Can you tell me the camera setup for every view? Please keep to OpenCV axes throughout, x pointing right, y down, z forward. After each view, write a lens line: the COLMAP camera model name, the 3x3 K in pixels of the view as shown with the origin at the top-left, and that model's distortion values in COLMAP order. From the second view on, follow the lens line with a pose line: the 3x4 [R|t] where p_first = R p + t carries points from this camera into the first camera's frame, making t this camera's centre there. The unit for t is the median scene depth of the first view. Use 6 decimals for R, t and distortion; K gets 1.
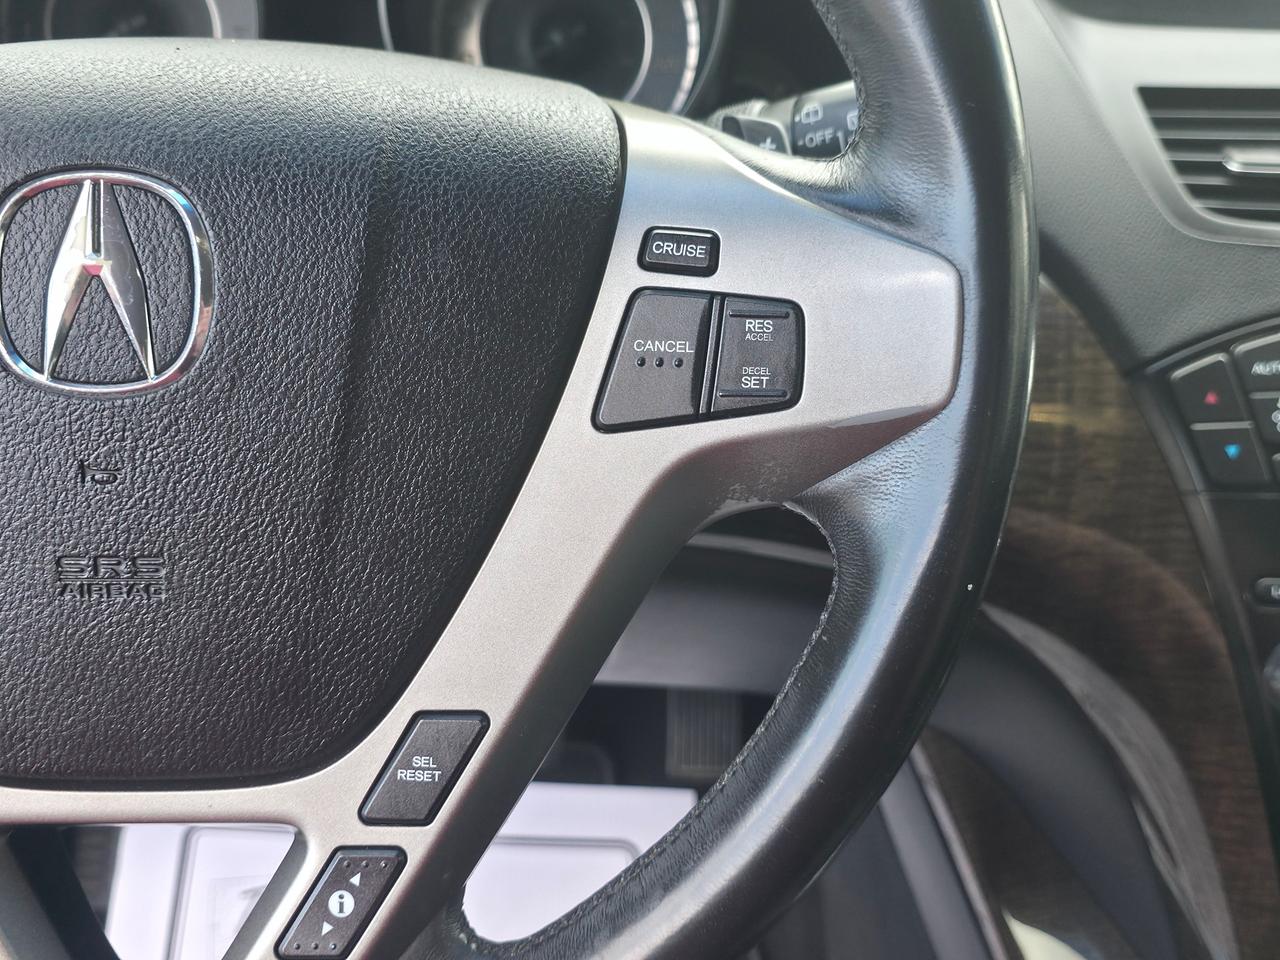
lens RADIAL K [[1278.8, 0, 640.9], [0, 1278.8, 487.6], [0, 0, 1]] dist [0.055336, 0.000000]
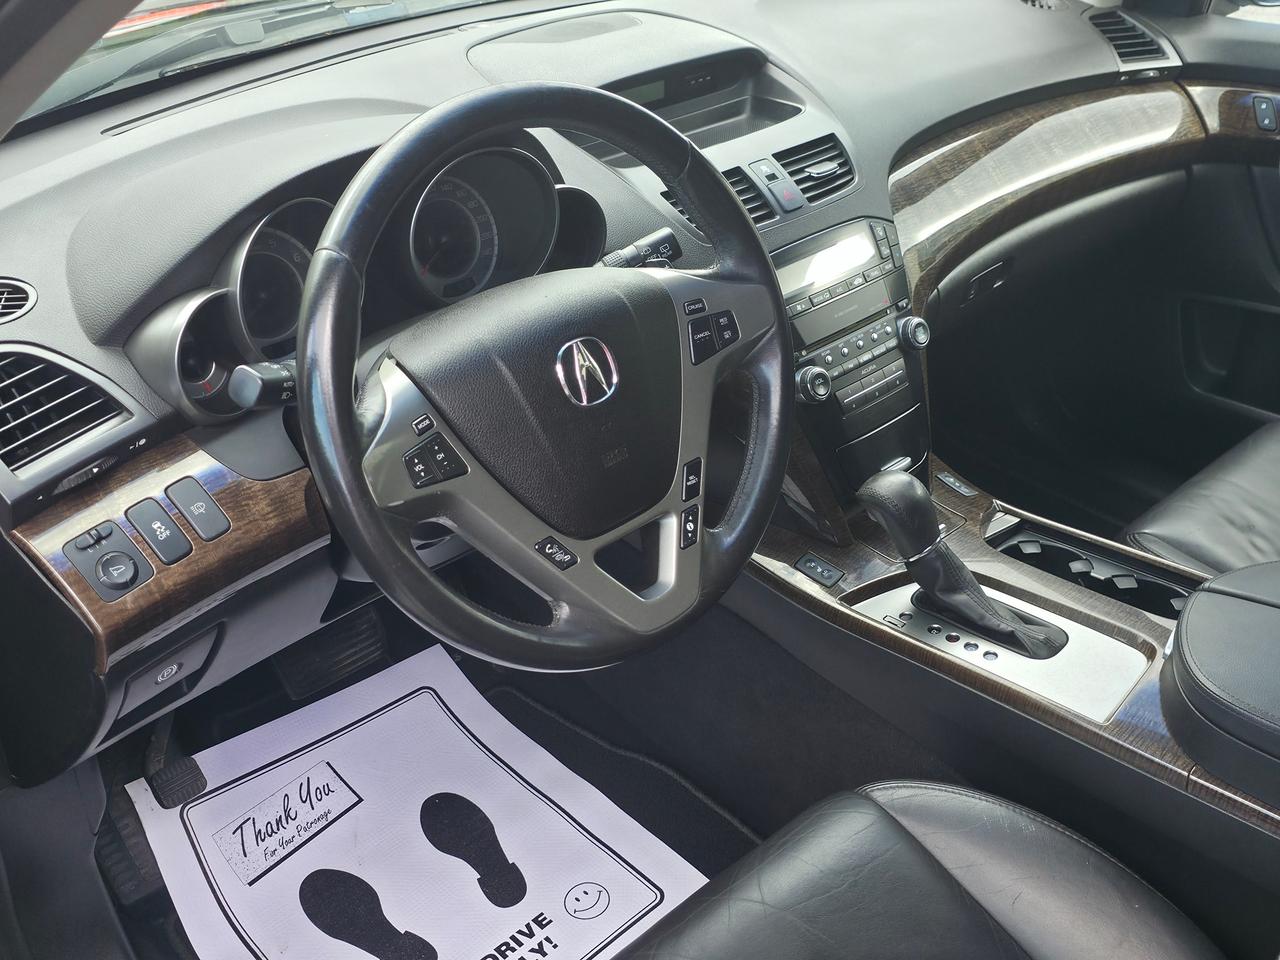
lens RADIAL K [[1278.8, 0, 646.2], [0, 1278.8, 457.1], [0, 0, 1]] dist [0.055336, 0.000000]
pose [[0.740369, -0.376537, 0.556842, -2.016839], [0.368956, 0.920083, 0.131602, -0.301767], [-0.561894, 0.108016, 0.820127, -1.587366]]
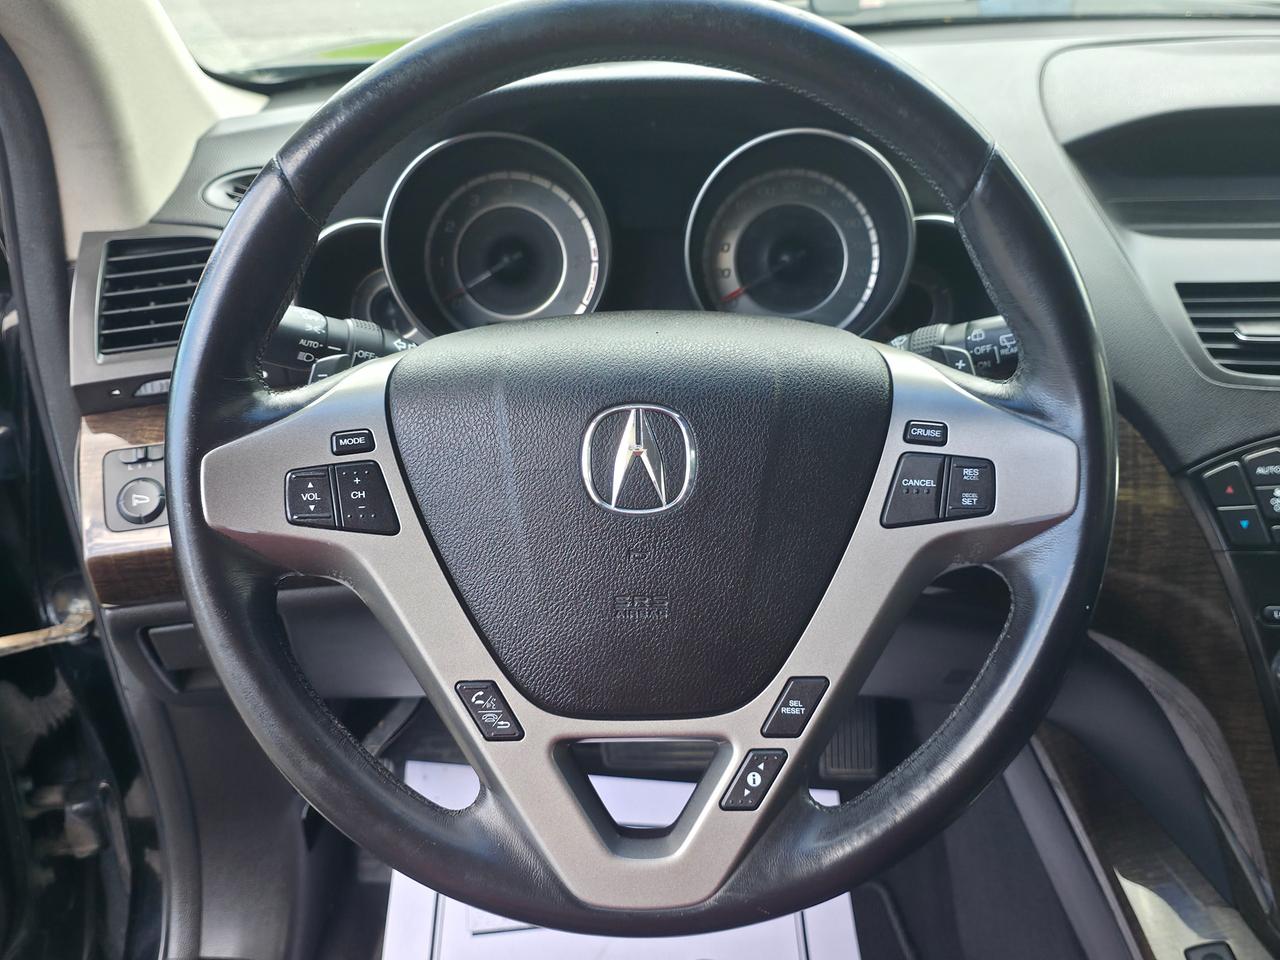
lens RADIAL K [[1278.8, 0, 648.7], [0, 1278.8, 476.9], [0, 0, 1]] dist [0.055336, 0.000000]
pose [[0.999018, -0.016738, -0.041016, -0.296756], [0.014761, 0.998736, -0.048038, -0.032269], [0.041768, 0.047385, 0.998003, -0.896319]]
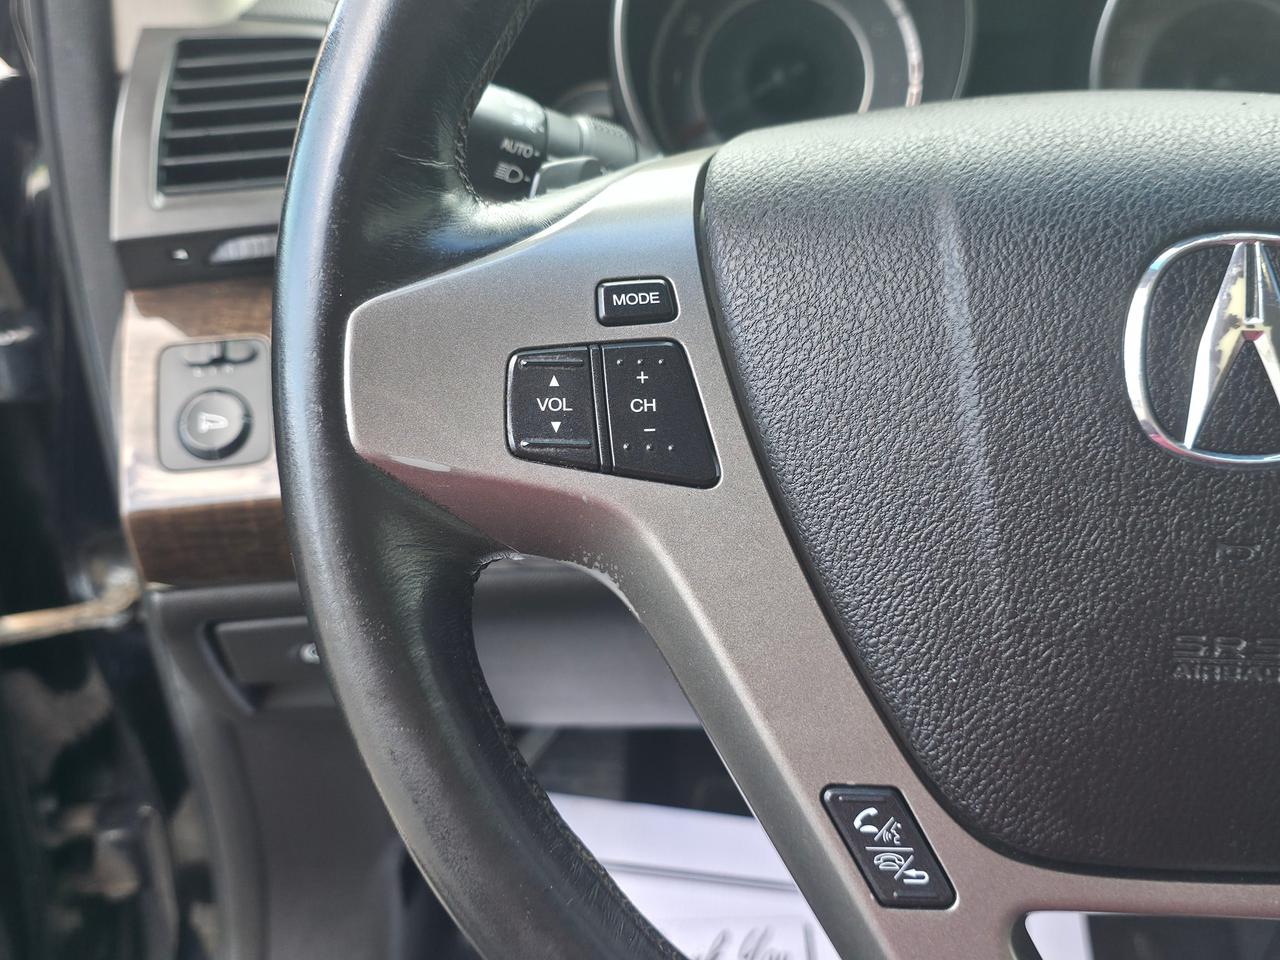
lens RADIAL K [[1278.8, 0, 633.5], [0, 1278.8, 478.2], [0, 0, 1]] dist [0.055336, 0.000000]
pose [[0.995752, 0.025056, -0.088597, -0.718408], [-0.028126, 0.999040, -0.033572, -0.016708], [0.087671, 0.035921, 0.995502, 0.013790]]
